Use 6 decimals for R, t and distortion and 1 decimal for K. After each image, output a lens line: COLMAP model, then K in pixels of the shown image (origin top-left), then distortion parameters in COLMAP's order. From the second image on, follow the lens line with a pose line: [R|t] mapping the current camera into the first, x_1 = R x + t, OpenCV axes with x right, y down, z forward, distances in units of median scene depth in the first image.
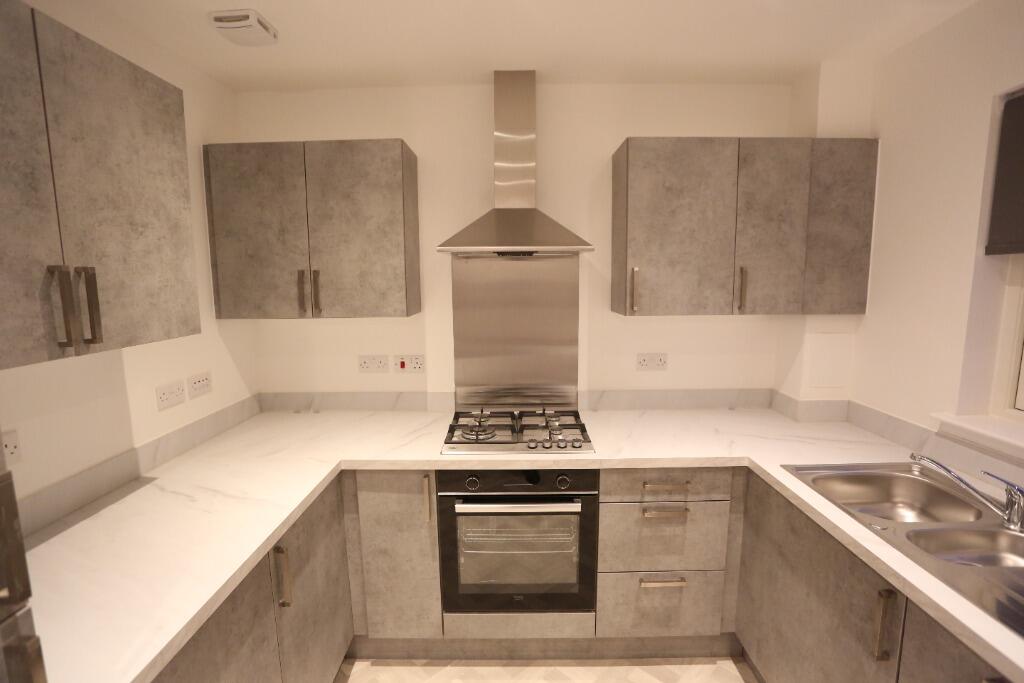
lens RADIAL K [[498.1, 0, 511.3], [0, 498.1, 346.2], [0, 0, 1]] dist [-0.078552, 0.036507]
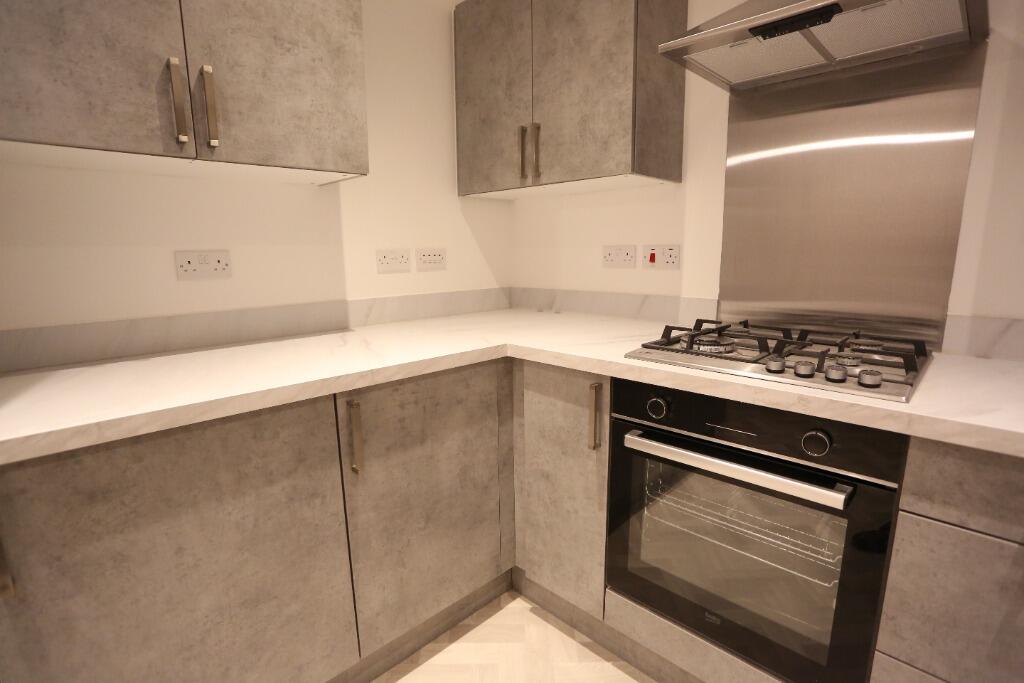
lens RADIAL K [[498.1, 0, 511.3], [0, 498.1, 346.2], [0, 0, 1]] dist [-0.078552, 0.036507]
pose [[0.713786, 0.133511, -0.687521, 0.205790], [-0.092225, 0.991031, 0.096702, 0.151983], [0.694265, -0.005618, 0.719697, 0.412571]]
